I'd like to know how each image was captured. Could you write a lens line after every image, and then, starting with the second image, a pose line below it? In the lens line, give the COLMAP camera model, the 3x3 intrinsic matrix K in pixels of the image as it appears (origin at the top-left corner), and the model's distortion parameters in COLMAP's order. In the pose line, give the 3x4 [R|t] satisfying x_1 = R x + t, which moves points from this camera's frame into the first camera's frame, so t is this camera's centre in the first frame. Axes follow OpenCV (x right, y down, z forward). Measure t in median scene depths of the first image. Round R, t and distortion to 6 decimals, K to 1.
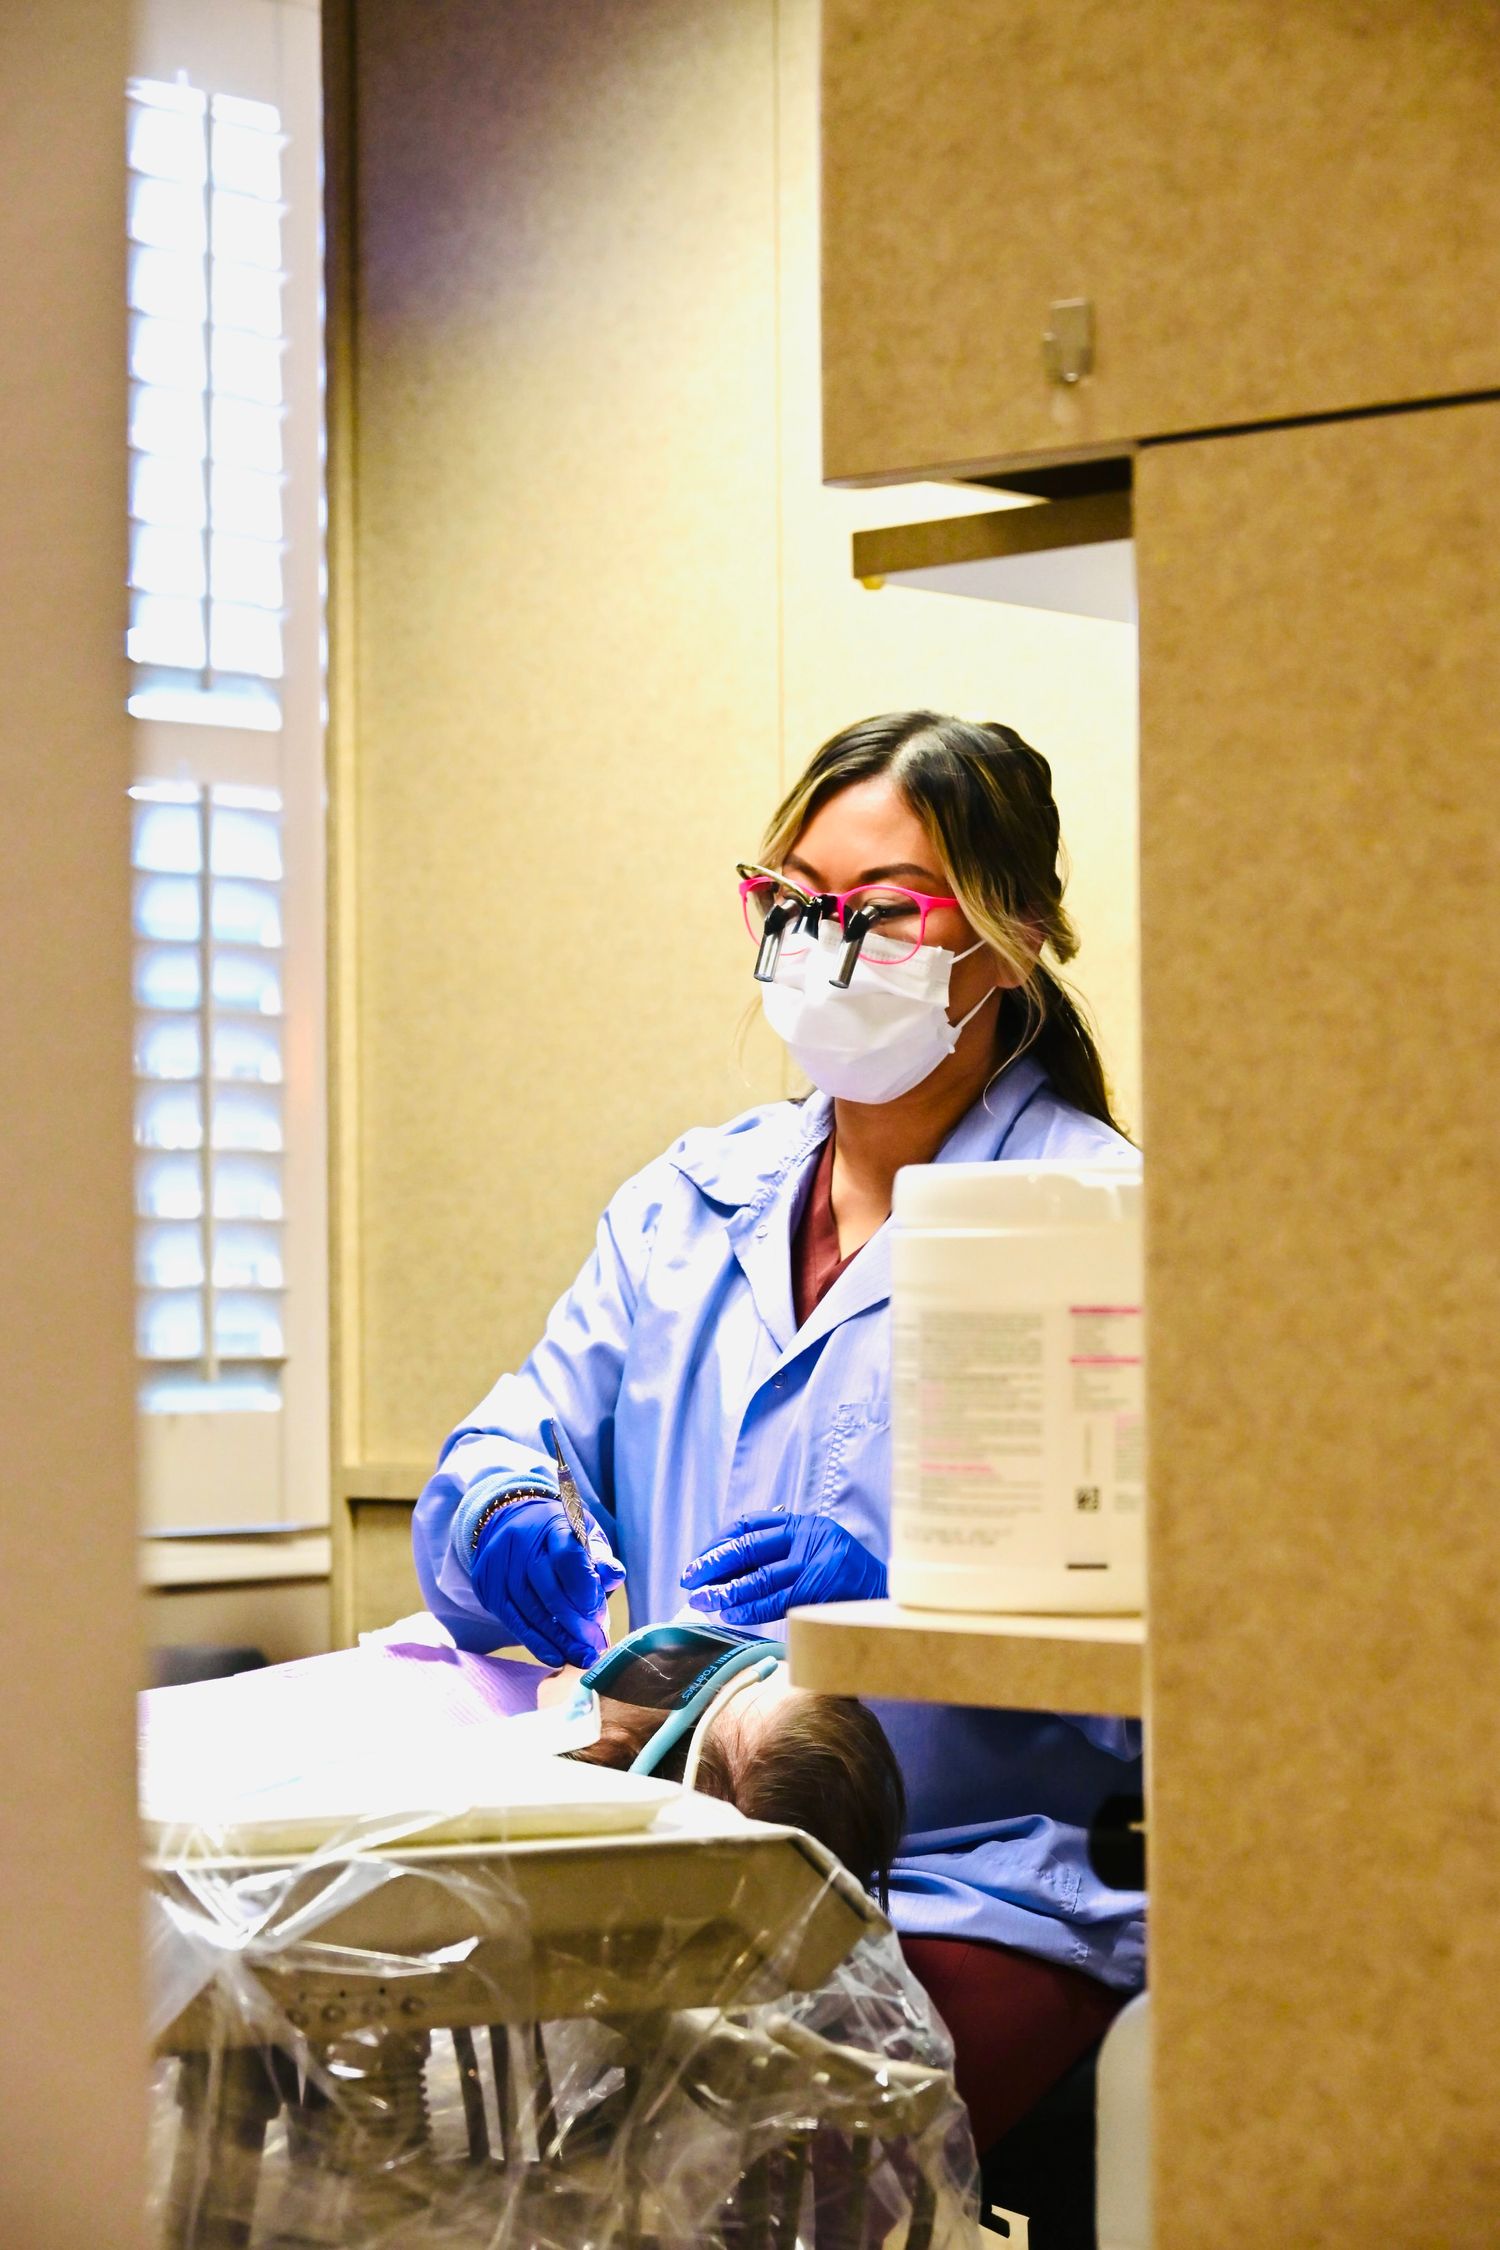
lens RADIAL K [[4918.8, 0, 750.5], [0, 4918.8, 1128.7], [0, 0, 1]] dist [-0.060833, 0.000000]
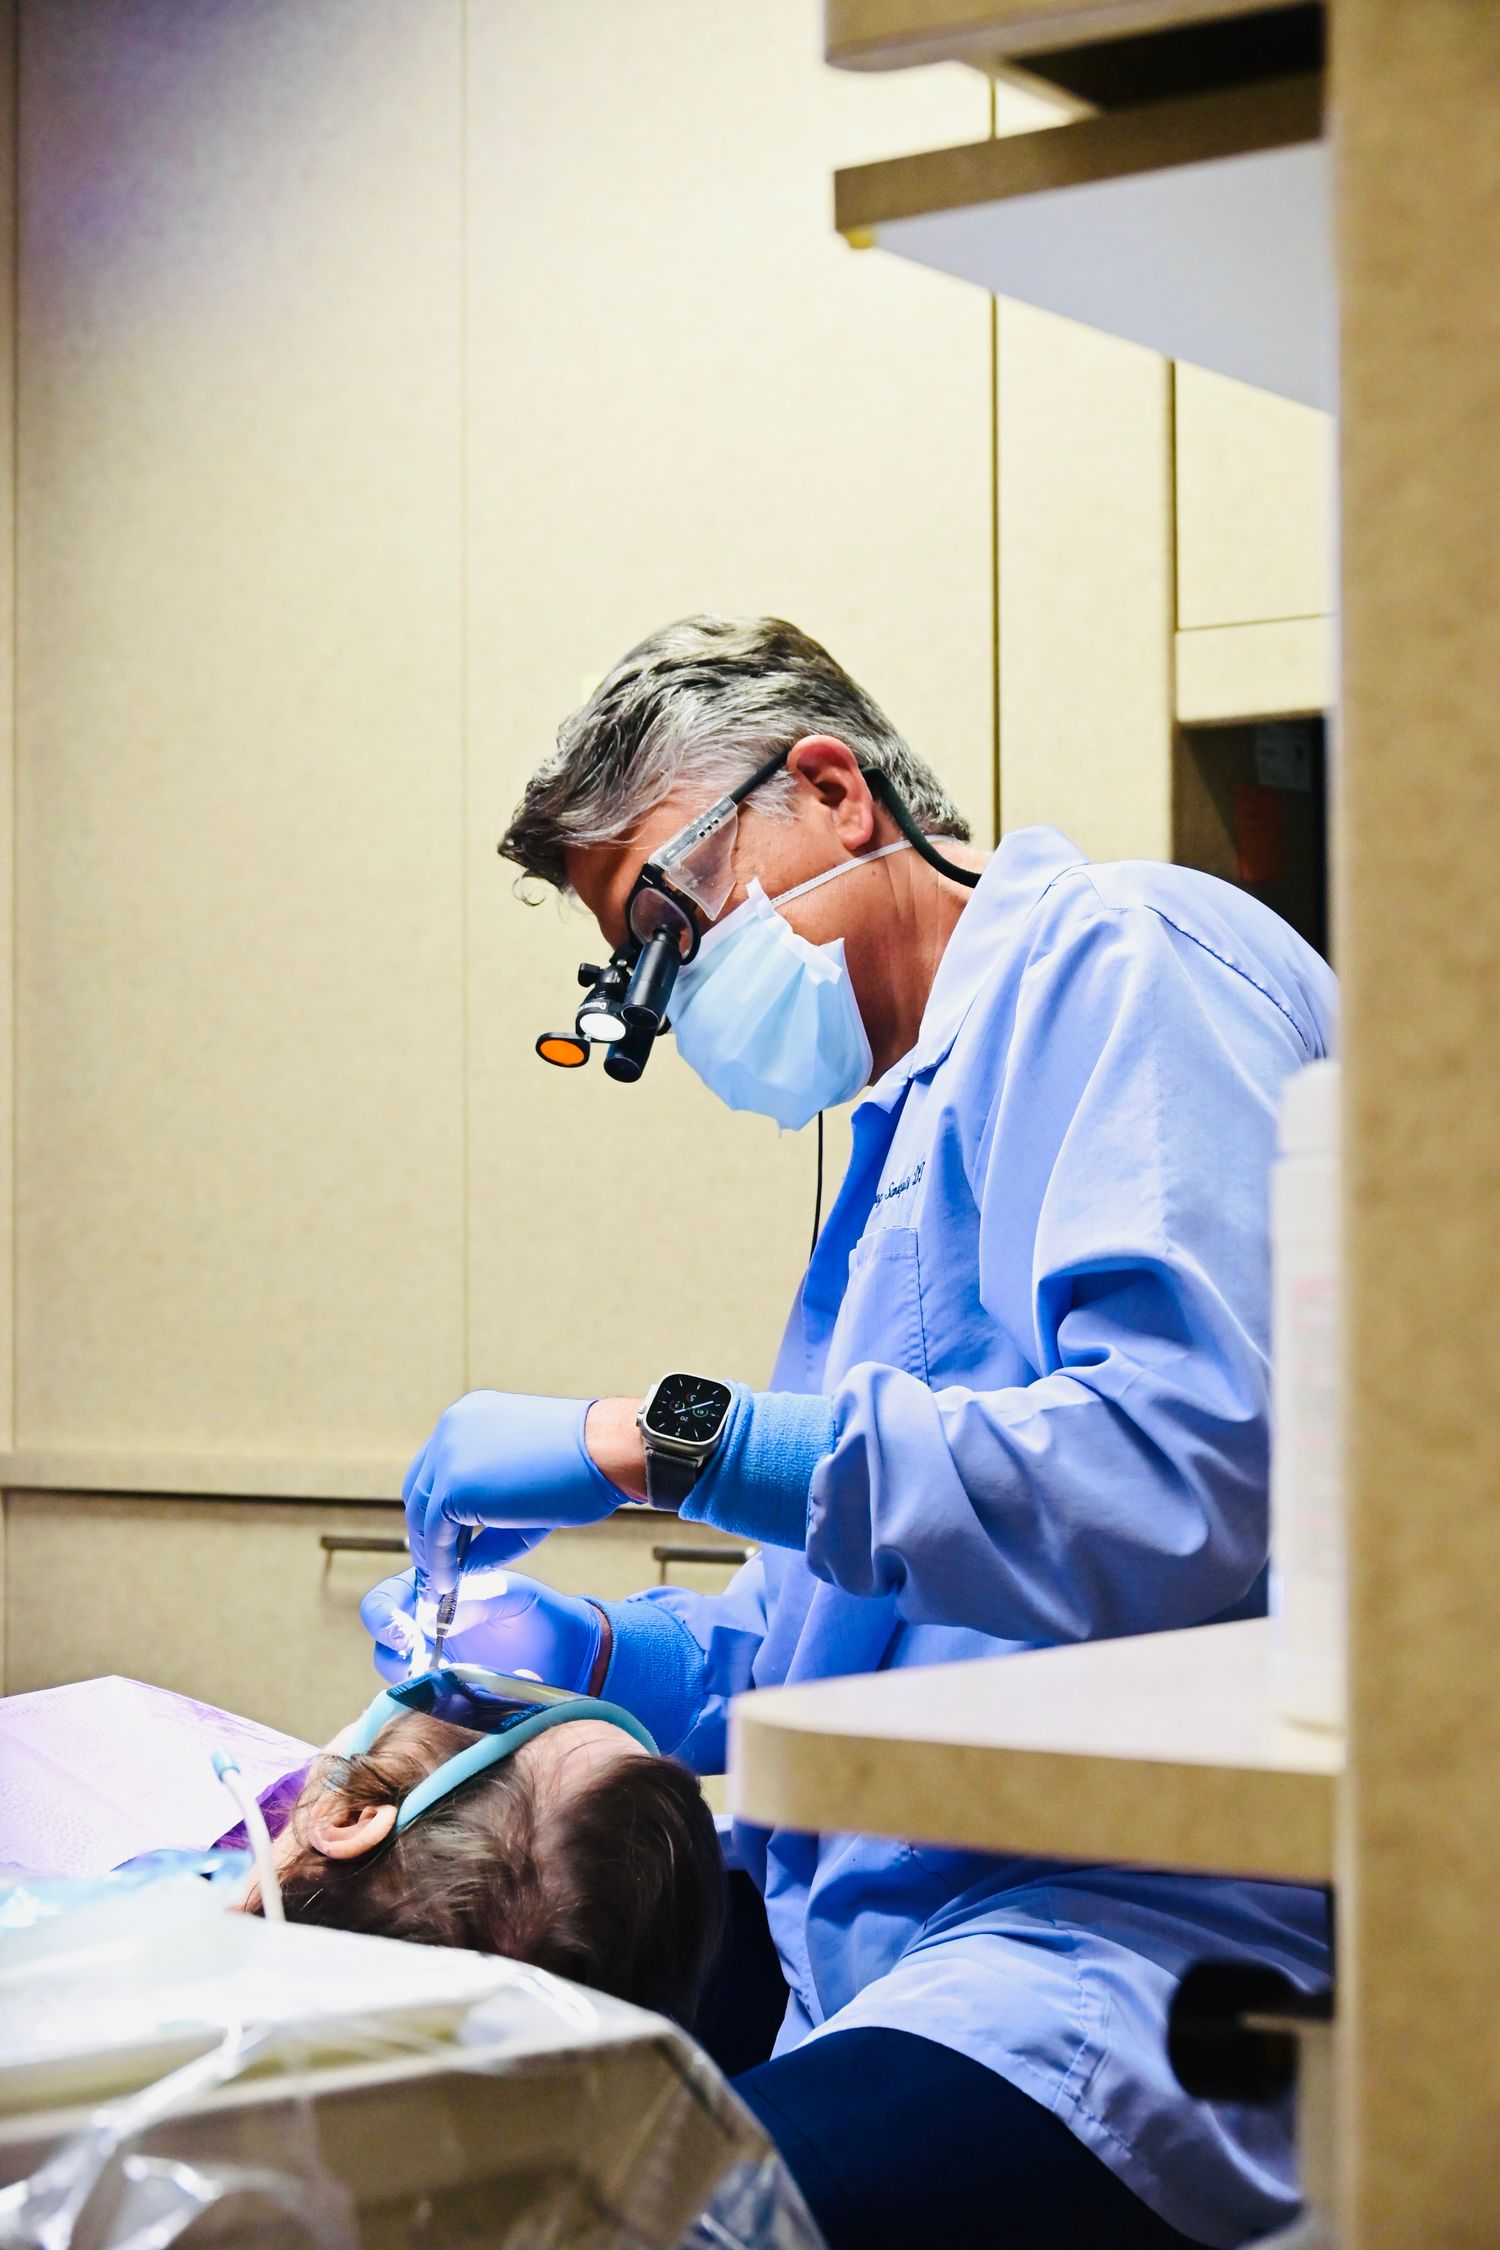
lens RADIAL K [[4100.5, 0, 748.6], [0, 4100.5, 1121.6], [0, 0, 1]] dist [-0.059620, 0.000000]
pose [[0.993977, 0.005612, 0.109448, -0.055336], [-0.004877, 0.999964, -0.006978, 0.019586], [-0.109483, 0.006402, 0.993968, 0.428446]]
